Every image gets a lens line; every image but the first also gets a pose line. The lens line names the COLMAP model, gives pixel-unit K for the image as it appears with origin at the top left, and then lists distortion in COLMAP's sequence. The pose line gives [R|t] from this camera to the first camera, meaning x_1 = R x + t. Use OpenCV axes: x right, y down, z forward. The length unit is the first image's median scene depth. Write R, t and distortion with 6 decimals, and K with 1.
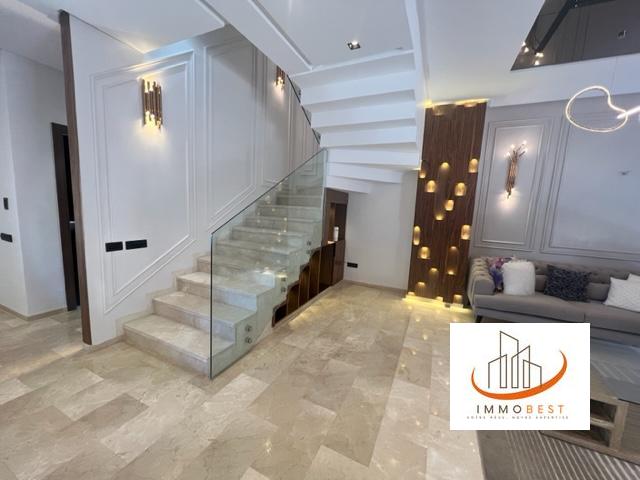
lens RADIAL K [[256.6, 0, 320.3], [0, 256.6, 240.0], [0, 0, 1]] dist [-0.000523, 0.000125]
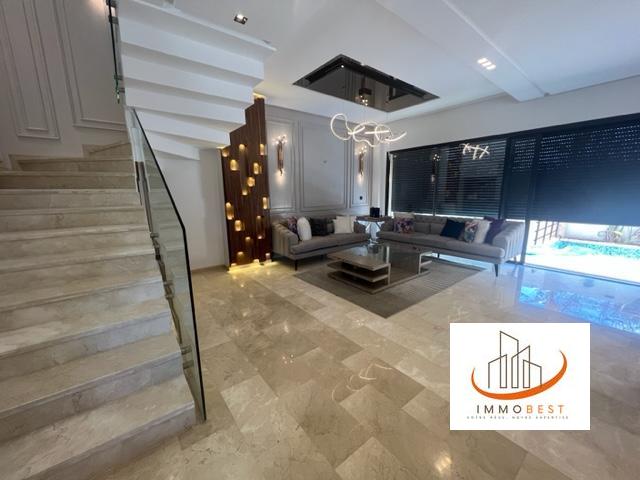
lens RADIAL K [[256.6, 0, 318.9], [0, 256.6, 240.5], [0, 0, 1]] dist [-0.000523, 0.000125]
pose [[0.452311, -0.219576, 0.864408, -0.461006], [0.142005, 0.974585, 0.173257, -0.033775], [-0.880482, 0.044384, 0.471997, 0.183822]]
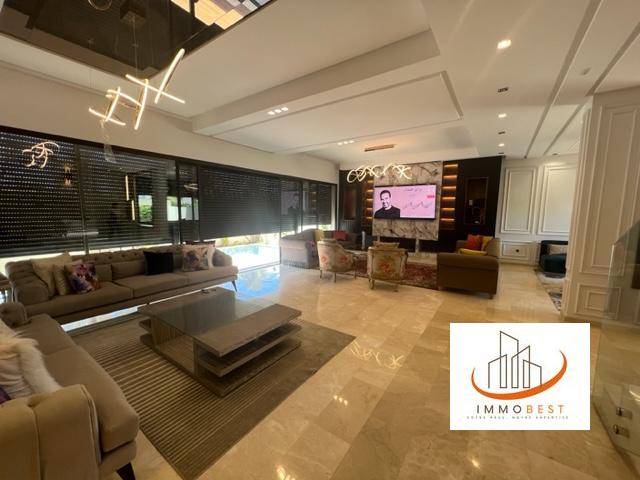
lens RADIAL K [[256.6, 0, 322.2], [0, 256.6, 239.0], [0, 0, 1]] dist [-0.000523, 0.000125]
pose [[-0.985208, -0.069084, 0.156821, 0.245177], [-0.031119, 0.972047, 0.232716, -0.118529], [-0.168514, 0.224394, -0.959818, 1.090785]]
